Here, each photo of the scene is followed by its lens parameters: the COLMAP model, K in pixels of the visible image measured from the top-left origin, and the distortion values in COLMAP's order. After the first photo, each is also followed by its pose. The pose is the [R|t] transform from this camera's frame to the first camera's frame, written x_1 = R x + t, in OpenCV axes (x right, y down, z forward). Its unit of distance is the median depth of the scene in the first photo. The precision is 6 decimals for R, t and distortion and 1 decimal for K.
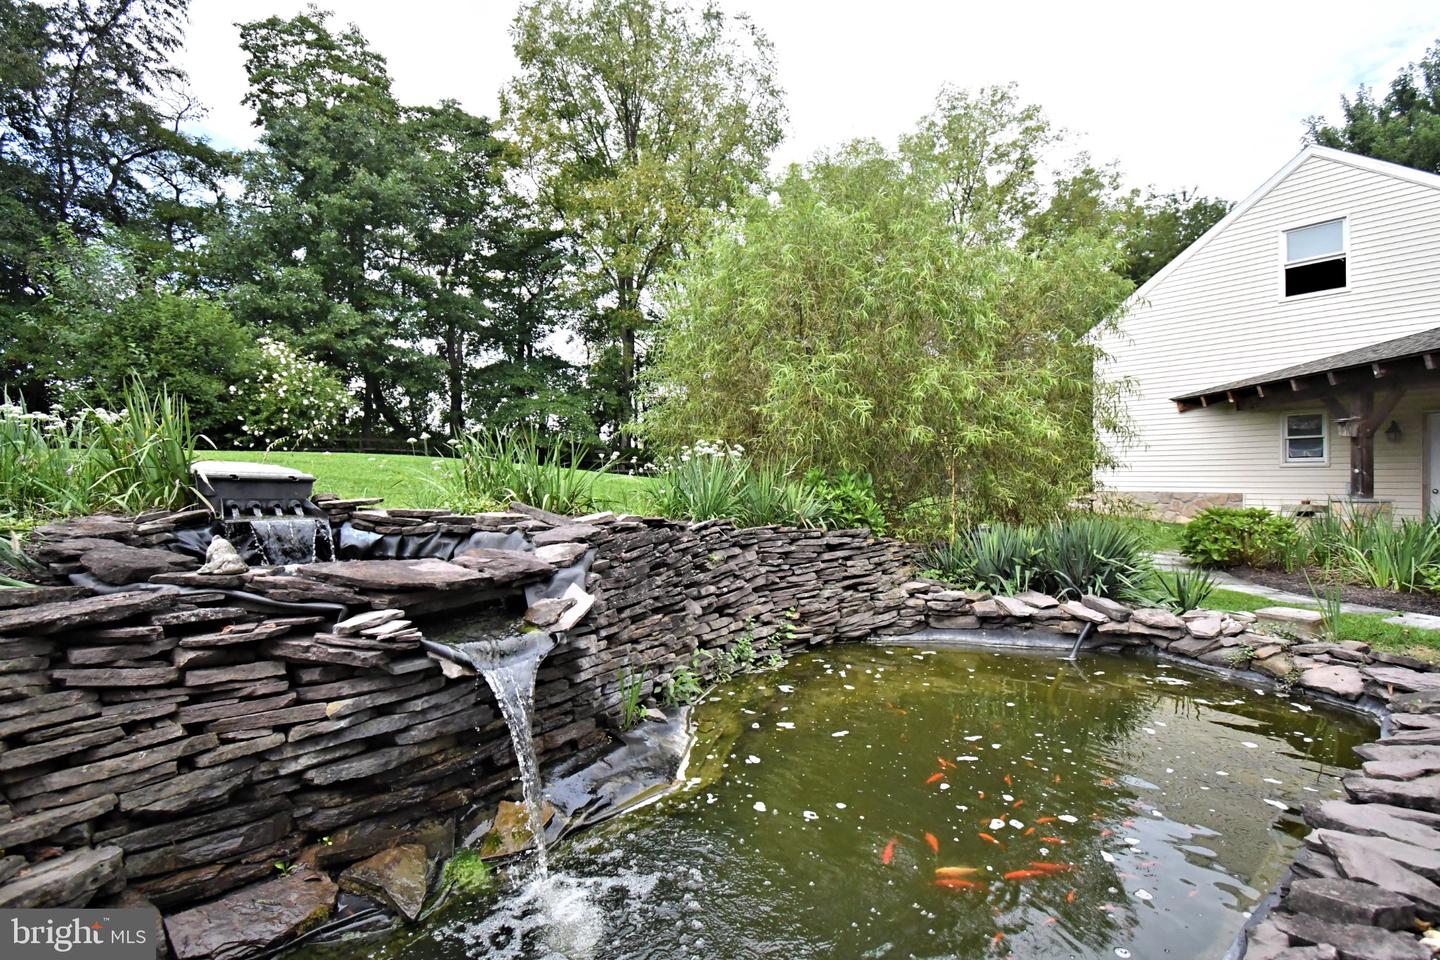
lens RADIAL K [[706.1, 0, 720.0], [0, 706.1, 480.0], [0, 0, 1]] dist [0.001785, -0.014859]
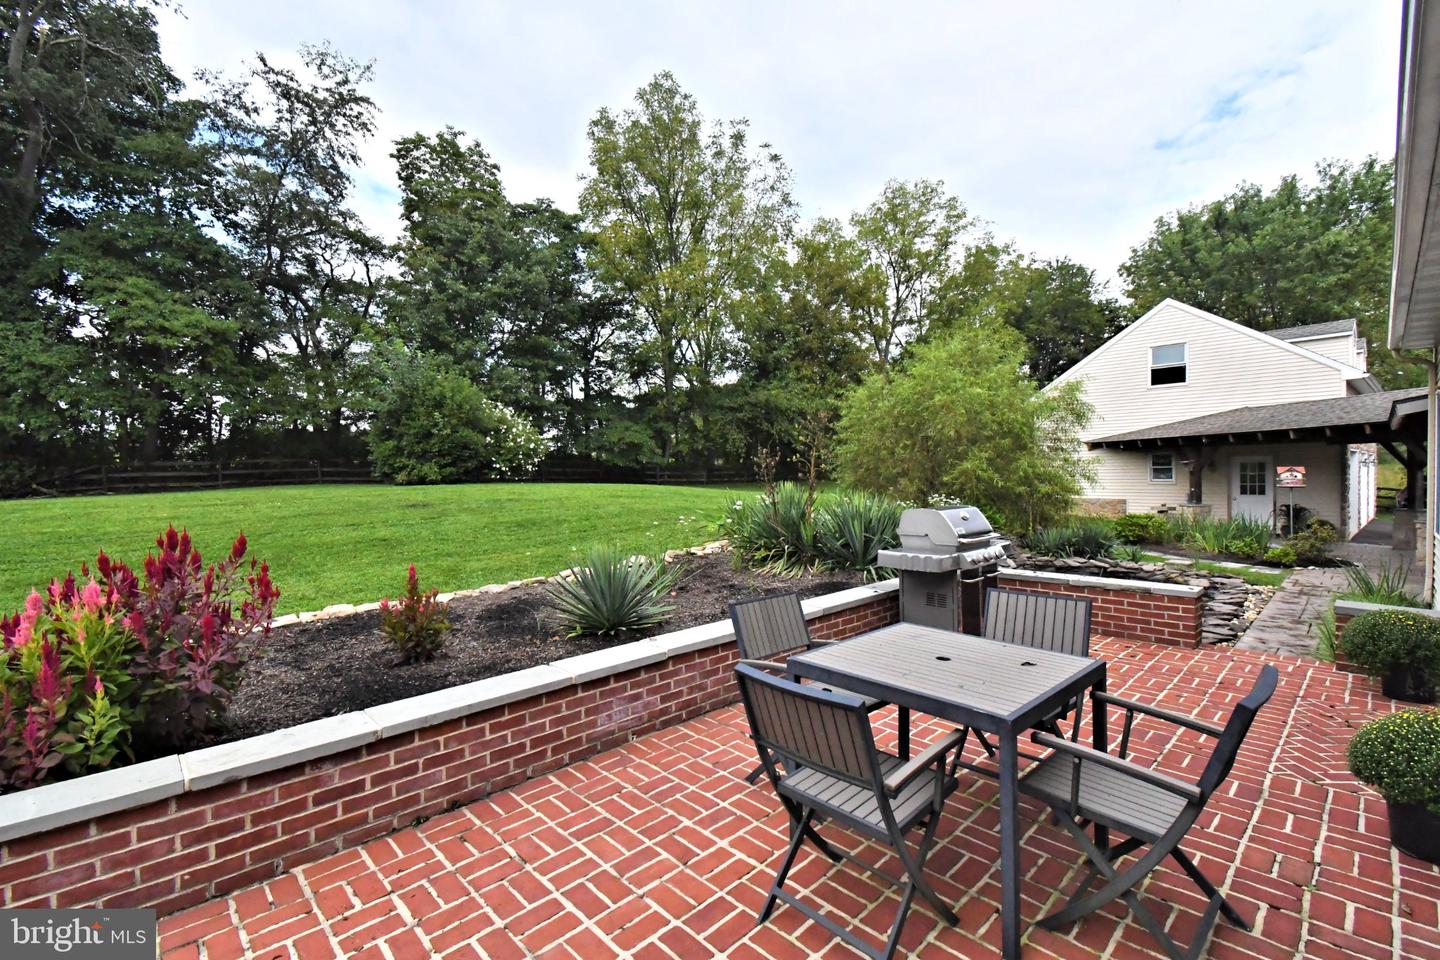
lens RADIAL K [[625.1, 0, 720.0], [0, 625.1, 480.0], [0, 0, 1]] dist [0.044559, -0.024237]
pose [[0.992900, -0.015688, 0.117911, -0.434348], [0.014245, 0.999813, 0.013070, -0.063566], [-0.118094, -0.011298, 0.992938, -0.427994]]
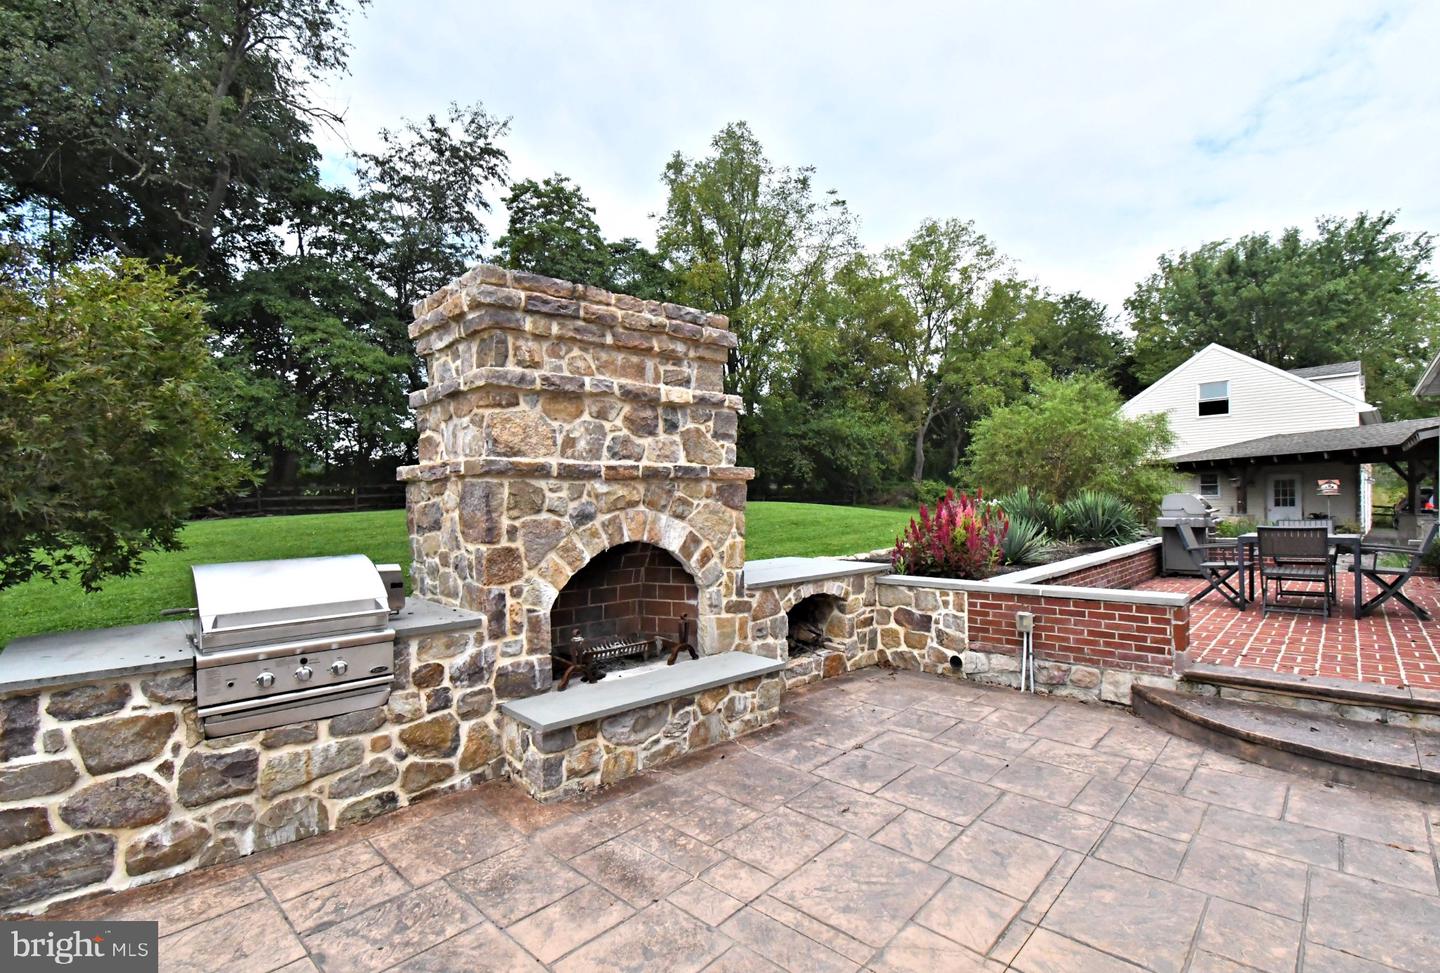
lens RADIAL K [[657.6, 0, 740.5], [0, 657.6, 511.9], [0, 0, 1]] dist [0.049542, -0.028412]
pose [[0.982632, -0.024002, 0.184006, -0.876429], [0.021523, 0.999649, 0.015456, -0.039693], [-0.184313, -0.011227, 0.982804, -0.677784]]
